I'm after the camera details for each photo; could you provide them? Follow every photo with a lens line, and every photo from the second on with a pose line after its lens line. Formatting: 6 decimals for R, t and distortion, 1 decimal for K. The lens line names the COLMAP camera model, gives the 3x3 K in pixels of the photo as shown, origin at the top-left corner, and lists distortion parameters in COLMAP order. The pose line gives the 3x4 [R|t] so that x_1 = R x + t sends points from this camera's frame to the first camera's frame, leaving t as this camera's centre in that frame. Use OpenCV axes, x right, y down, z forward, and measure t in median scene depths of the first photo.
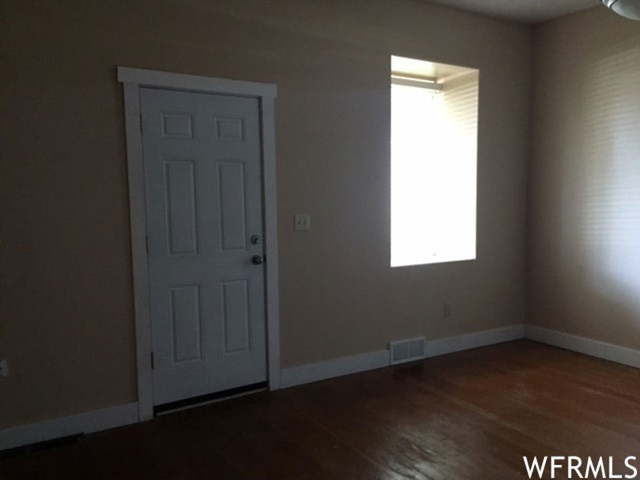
lens RADIAL K [[538.8, 0, 320.0], [0, 538.8, 240.0], [0, 0, 1]] dist [0.111754, -0.154874]
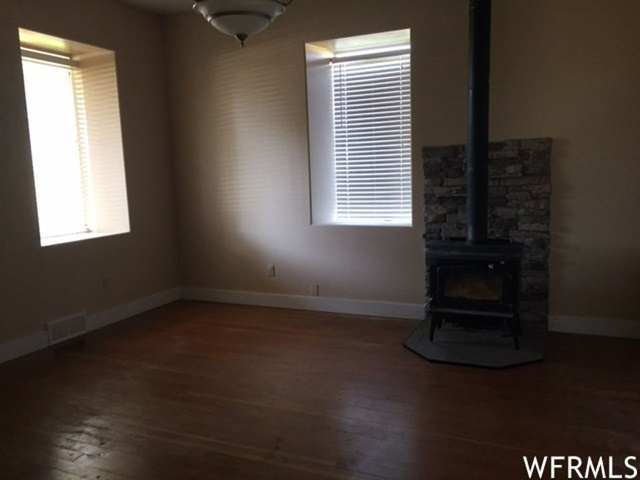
lens RADIAL K [[538.8, 0, 320.0], [0, 538.8, 240.0], [0, 0, 1]] dist [0.111754, -0.154874]
pose [[0.818610, -0.090756, 0.567135, -0.016745], [0.069006, 0.995825, 0.059753, 0.013241], [-0.570190, -0.009779, 0.821455, -0.097829]]
